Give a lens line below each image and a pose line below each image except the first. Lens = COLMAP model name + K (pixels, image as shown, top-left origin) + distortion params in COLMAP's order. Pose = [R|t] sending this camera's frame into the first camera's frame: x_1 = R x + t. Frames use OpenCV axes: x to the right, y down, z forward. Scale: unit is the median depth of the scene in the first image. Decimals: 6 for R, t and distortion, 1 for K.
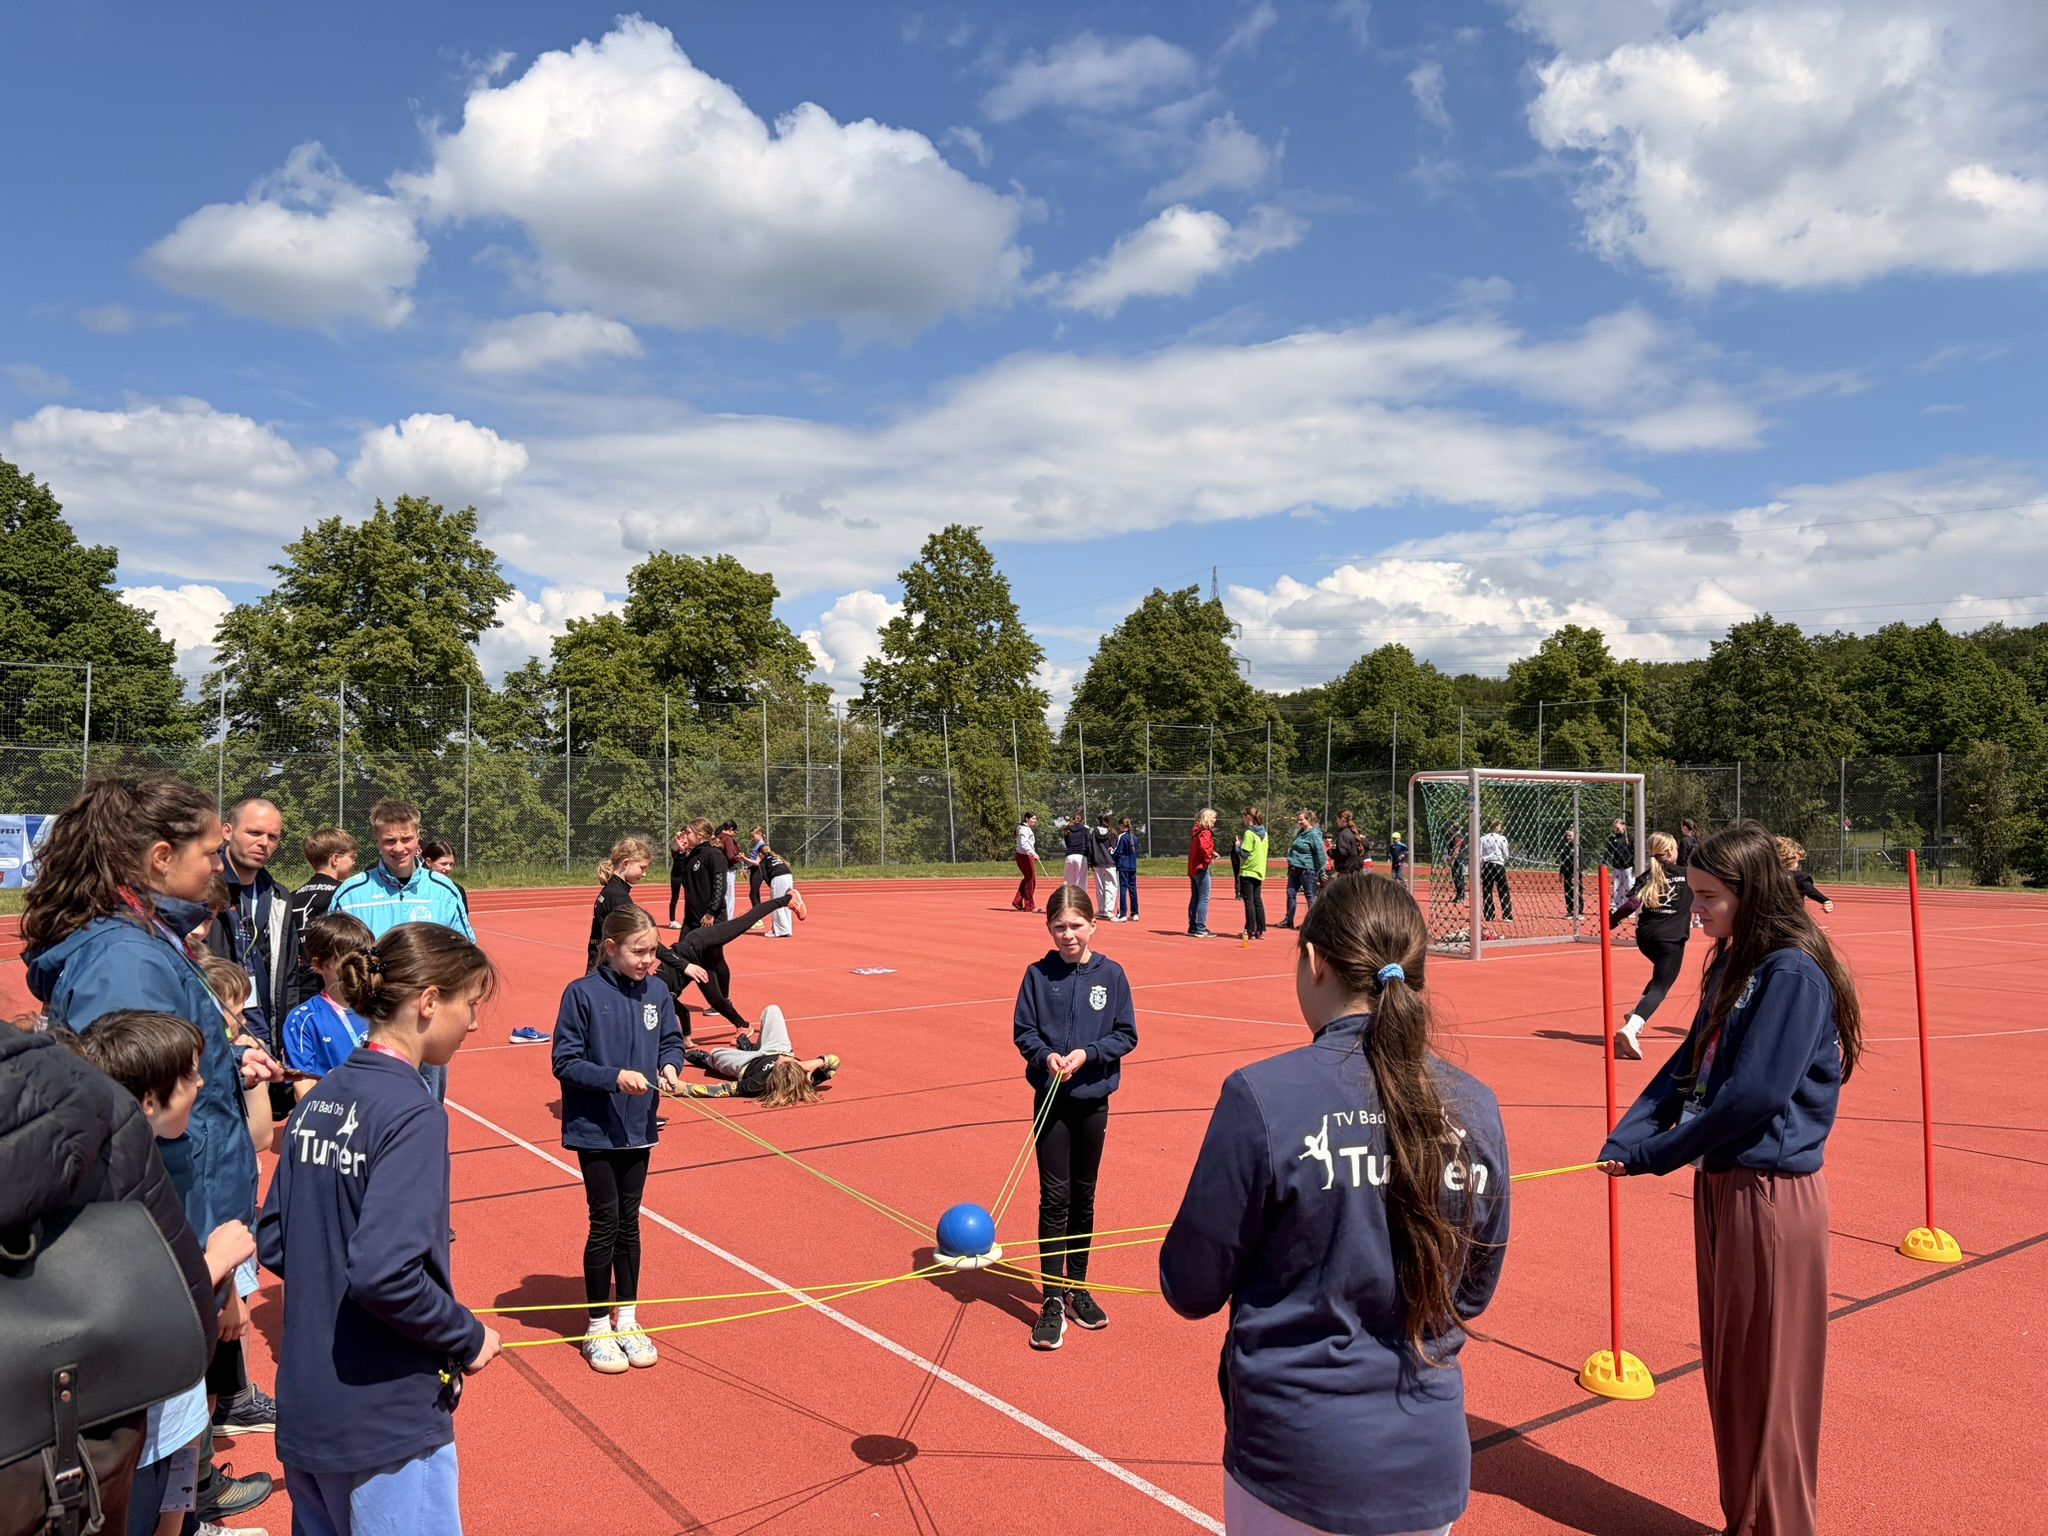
lens RADIAL K [[1428.9, 0, 1024.0], [0, 1428.9, 768.0], [0, 0, 1]] dist [-0.002689, -0.002777]
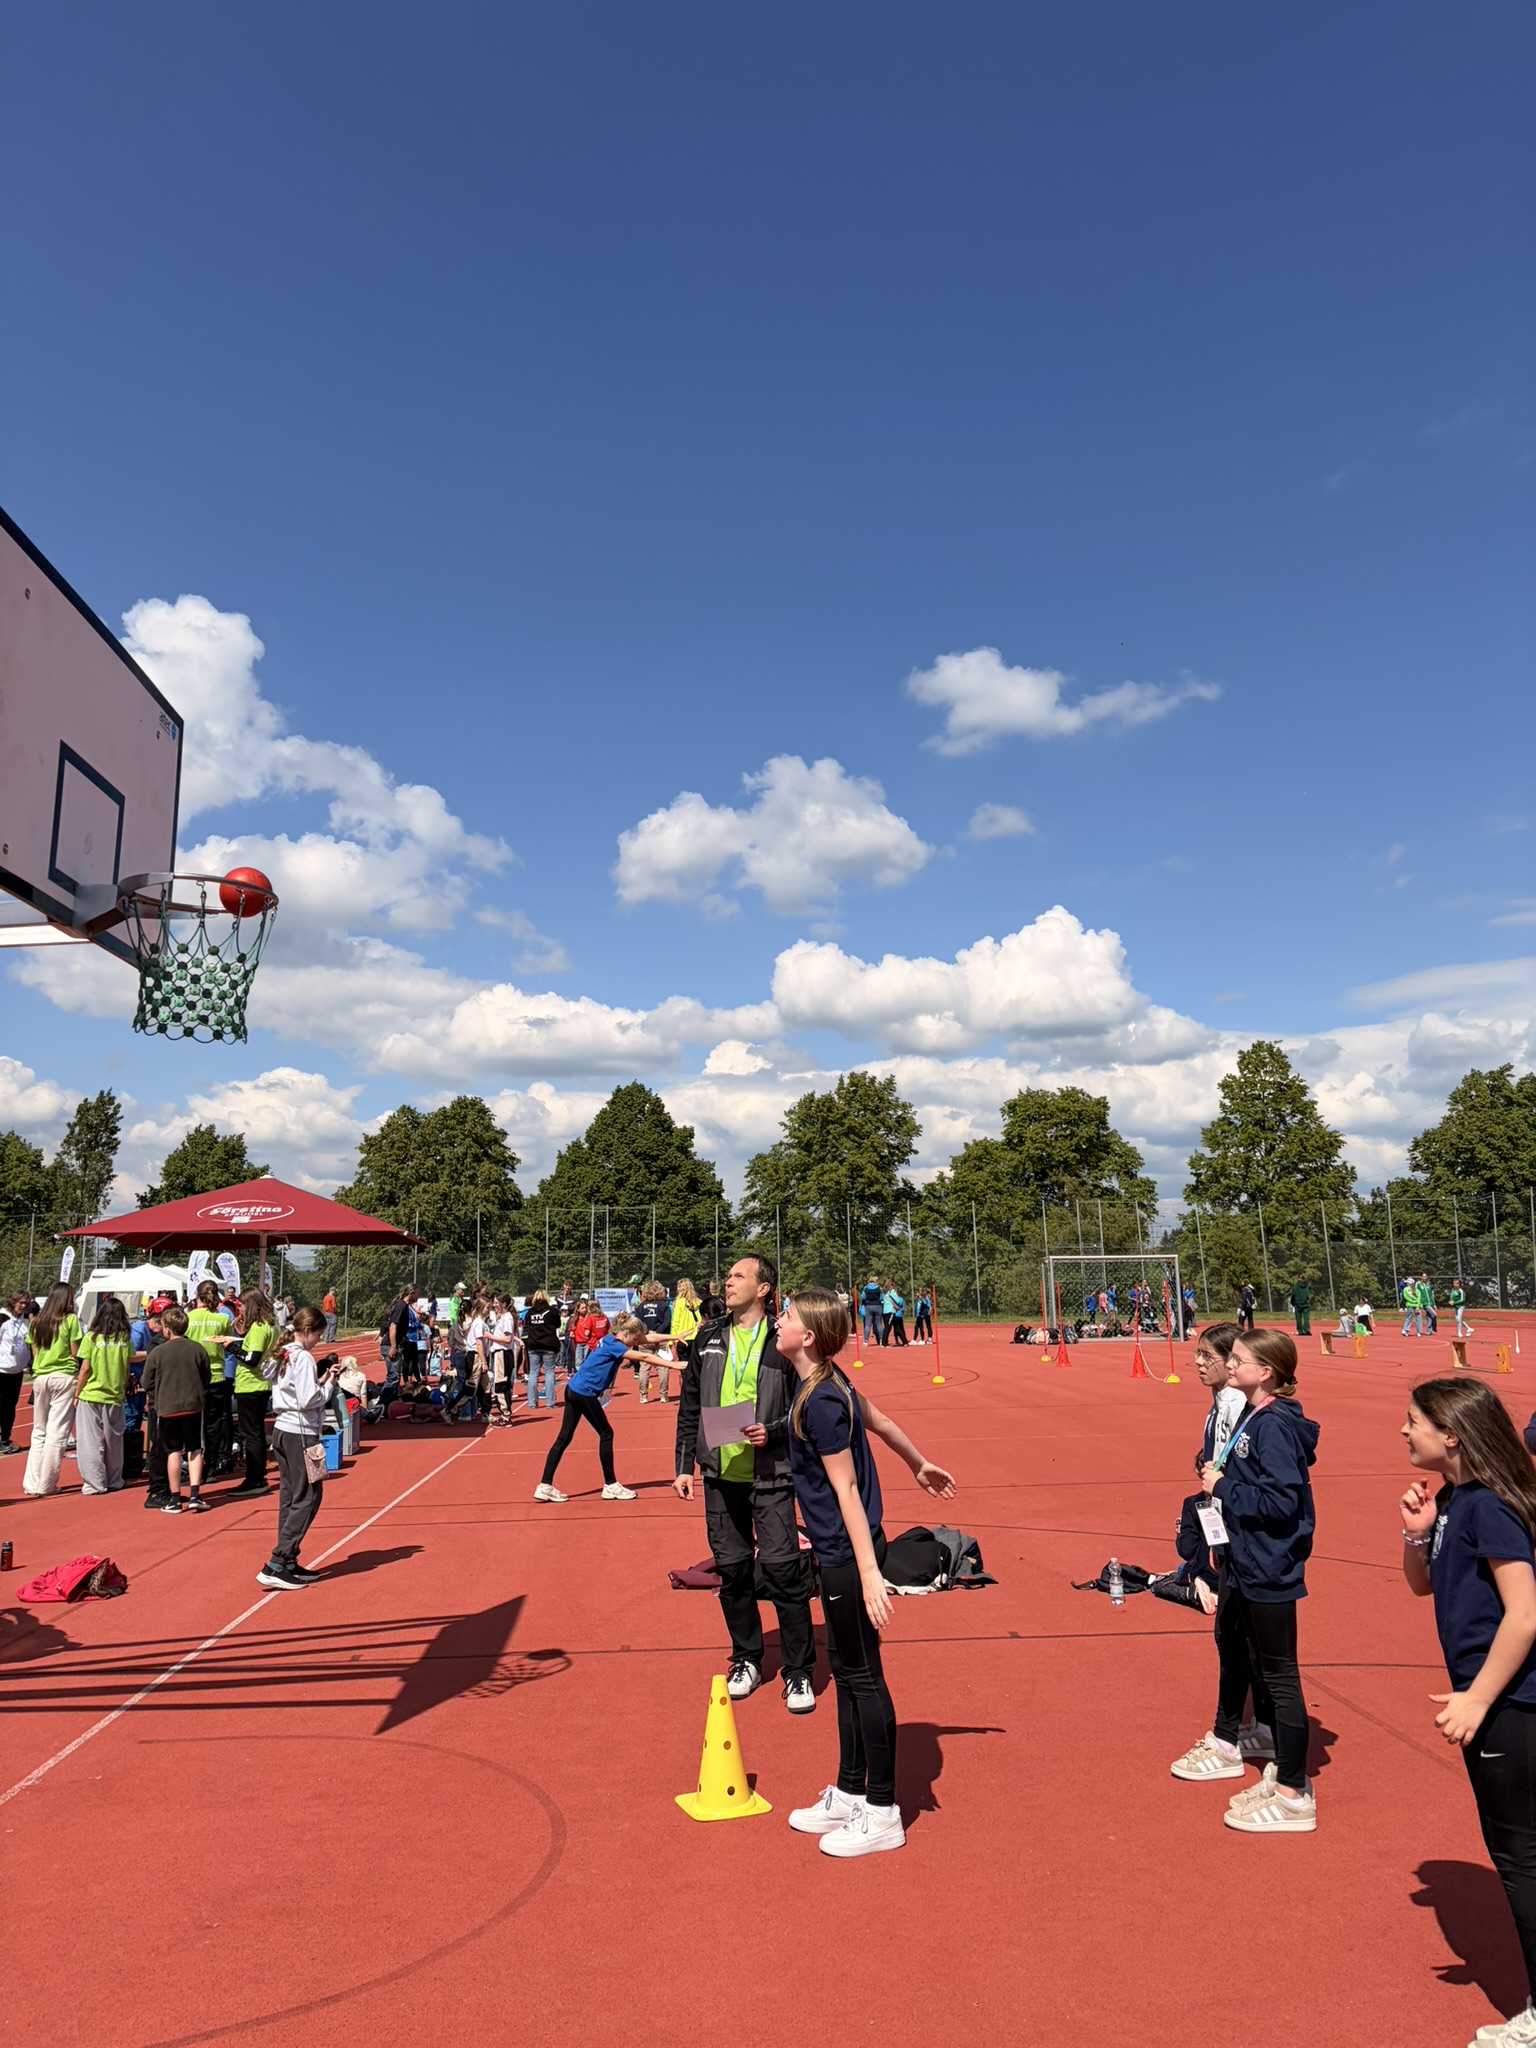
lens RADIAL K [[1428.9, 0, 768.0], [0, 1428.9, 1024.0], [0, 0, 1]] dist [-0.002689, -0.002777]
pose [[0.841606, -0.110760, -0.528613, 0.255543], [0.034324, 0.987736, -0.152311, -0.009324], [0.539001, 0.110042, 0.835086, -0.280037]]
